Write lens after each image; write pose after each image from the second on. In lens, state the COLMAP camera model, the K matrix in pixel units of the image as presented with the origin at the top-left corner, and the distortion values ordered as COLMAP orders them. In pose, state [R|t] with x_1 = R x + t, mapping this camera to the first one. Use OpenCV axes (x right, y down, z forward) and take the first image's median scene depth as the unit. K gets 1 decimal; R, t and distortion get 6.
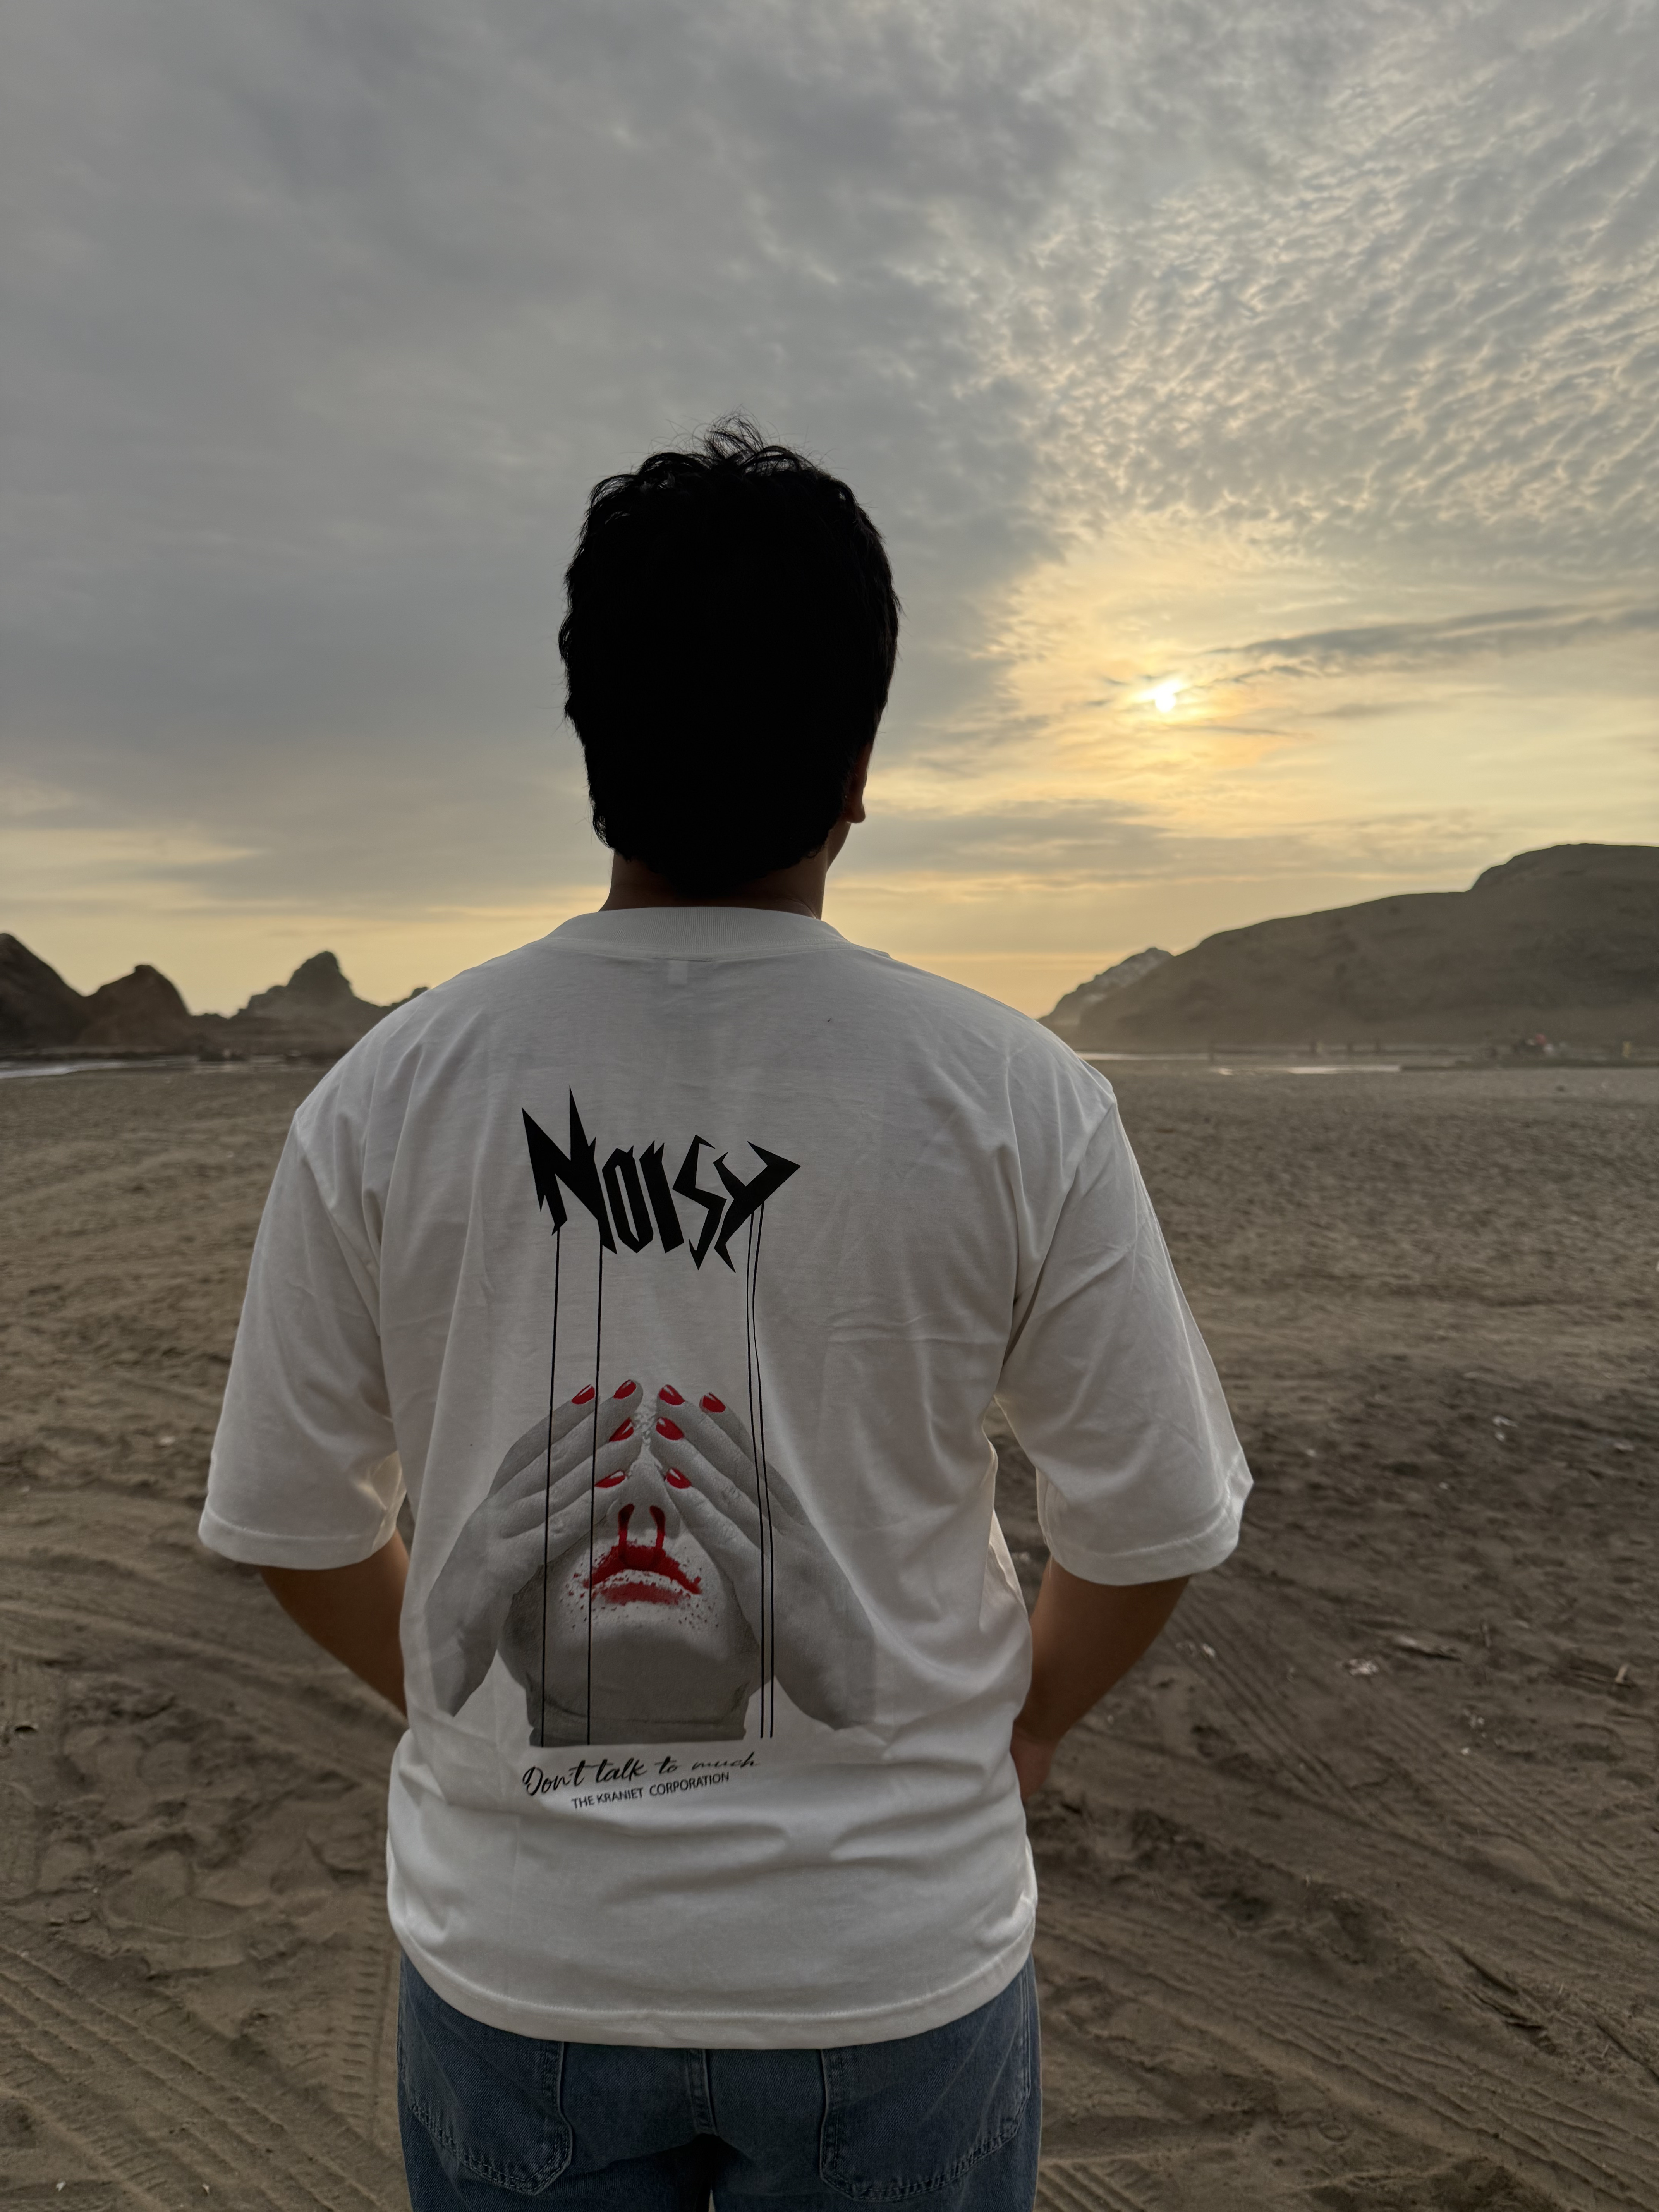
lens RADIAL K [[1612.3, 0, 835.0], [0, 1612.3, 1103.2], [0, 0, 1]] dist [-0.007528, 0.000861]
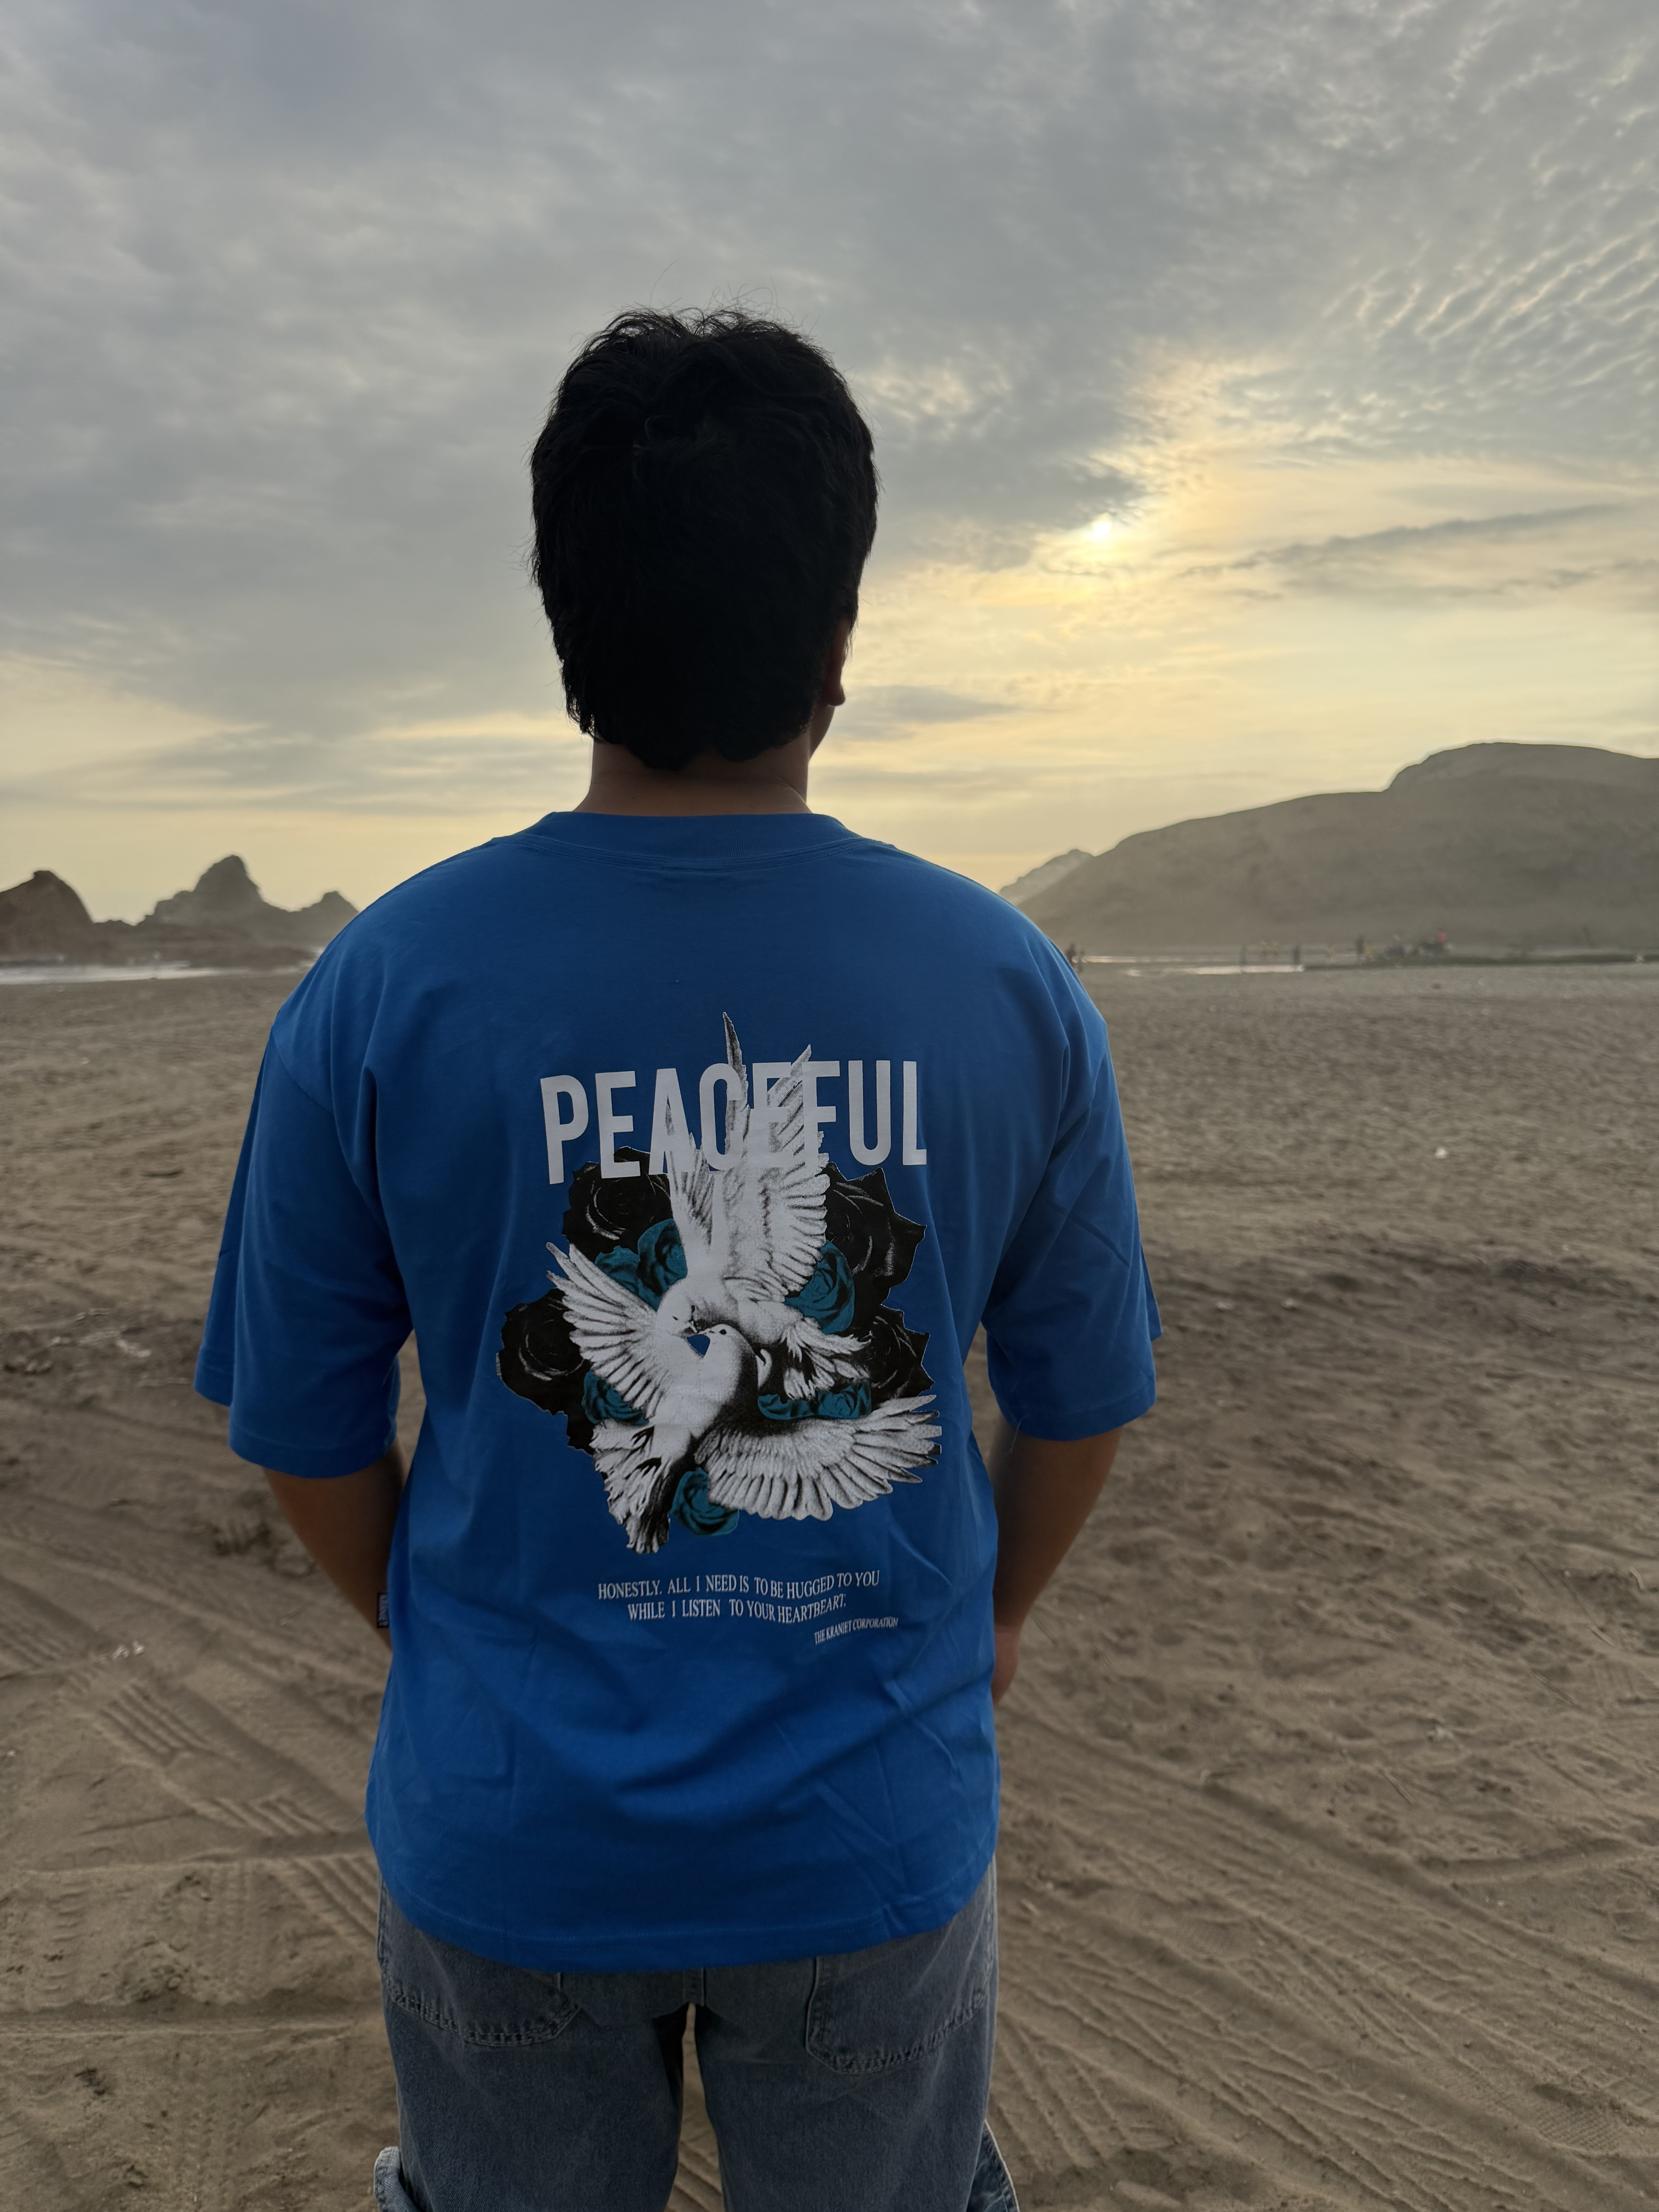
lens RADIAL K [[1617.6, 0, 829.5], [0, 1617.6, 1106.0], [0, 0, 1]] dist [-0.003687, -0.003146]
pose [[0.999190, -0.010576, 0.038829, 0.199591], [0.008185, 0.998091, 0.061221, 0.008583], [-0.039402, -0.060853, 0.997369, -0.085839]]
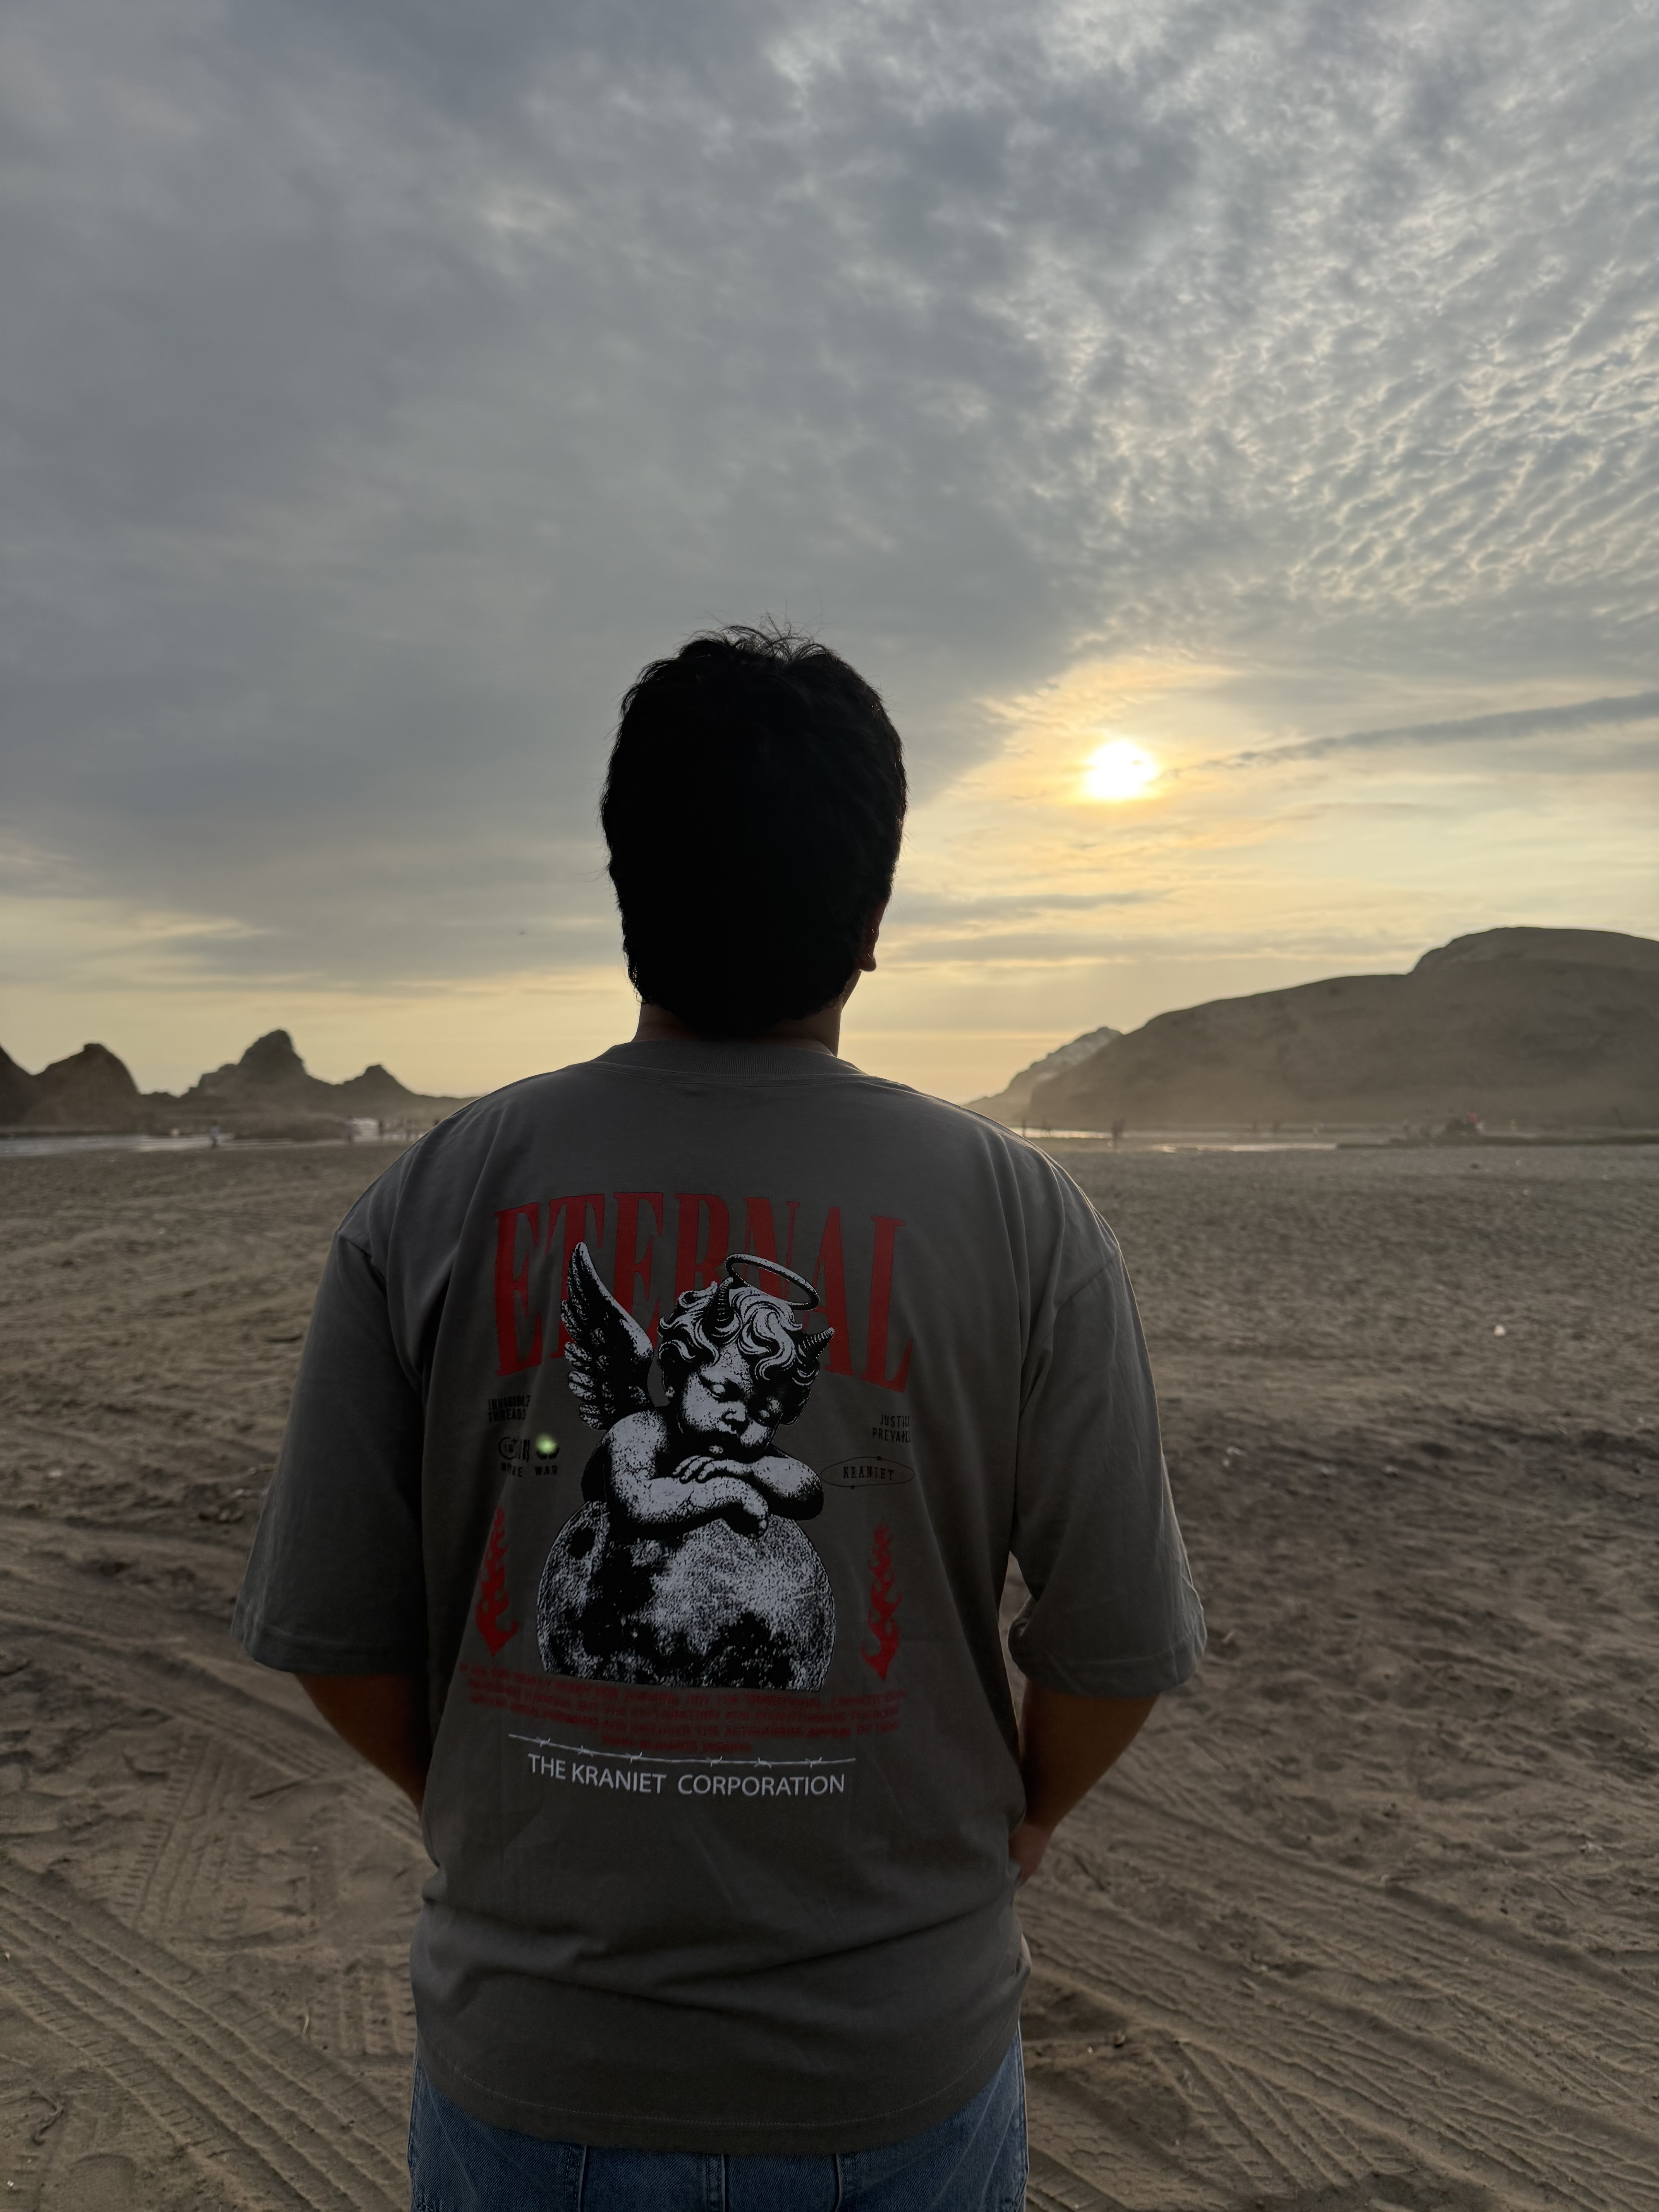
lens RADIAL K [[1614.2, 0, 841.9], [0, 1614.2, 1116.5], [0, 0, 1]] dist [-0.001303, -0.003323]
pose [[0.999586, -0.000179, 0.028785, 0.118350], [0.001345, 0.999179, -0.040488, 0.005058], [-0.028754, 0.040510, 0.998765, -0.179313]]
